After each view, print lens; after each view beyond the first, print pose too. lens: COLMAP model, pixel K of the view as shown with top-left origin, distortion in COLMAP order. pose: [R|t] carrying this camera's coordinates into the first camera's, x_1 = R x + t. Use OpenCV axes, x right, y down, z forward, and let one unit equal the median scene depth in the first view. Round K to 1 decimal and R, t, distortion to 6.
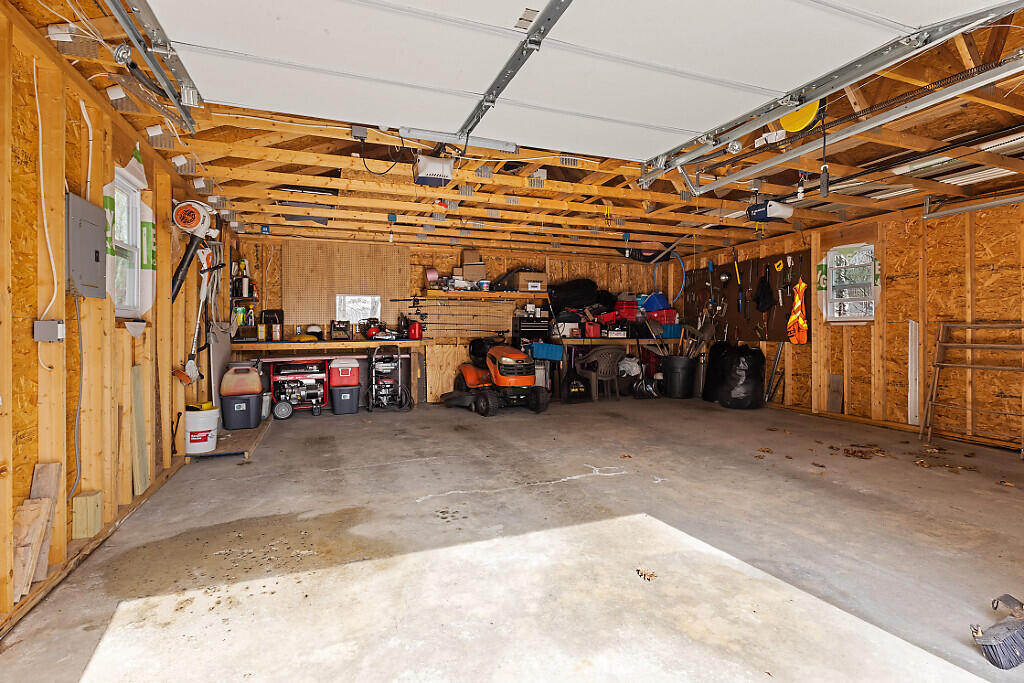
lens RADIAL K [[476.2, 0, 510.3], [0, 476.2, 332.9], [0, 0, 1]] dist [-0.001511, 0.000582]
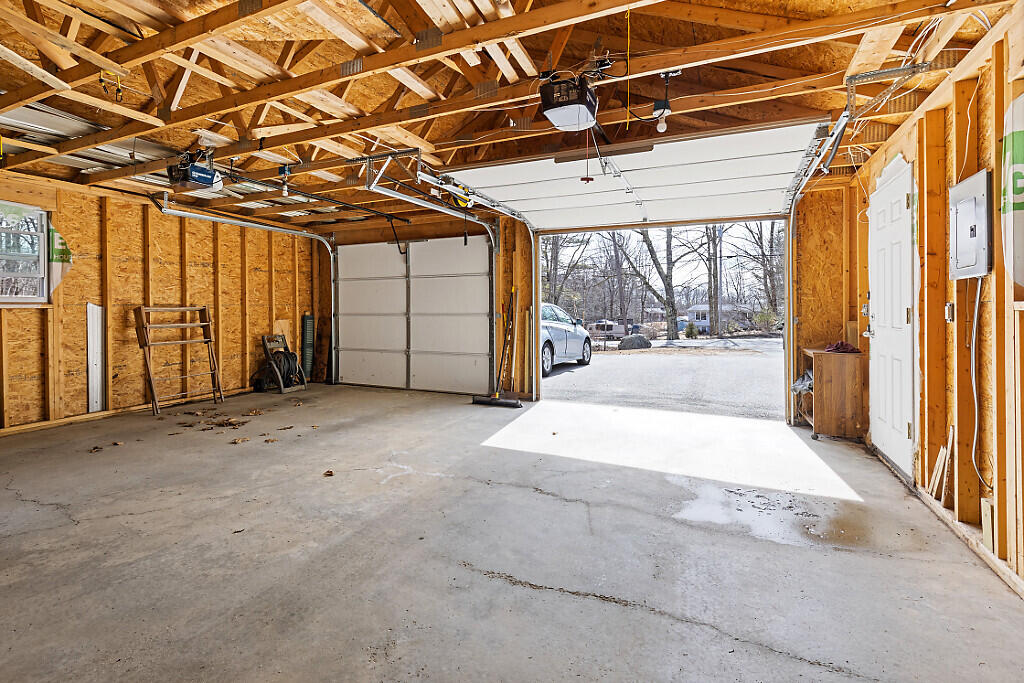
lens RADIAL K [[476.2, 0, 511.9], [0, 476.2, 307.0], [0, 0, 1]] dist [-0.001511, 0.000582]
pose [[-0.704424, 0.004040, 0.709768, -0.603897], [0.013481, 0.999880, 0.007688, -0.020269], [-0.709652, 0.014984, -0.704393, 1.518879]]
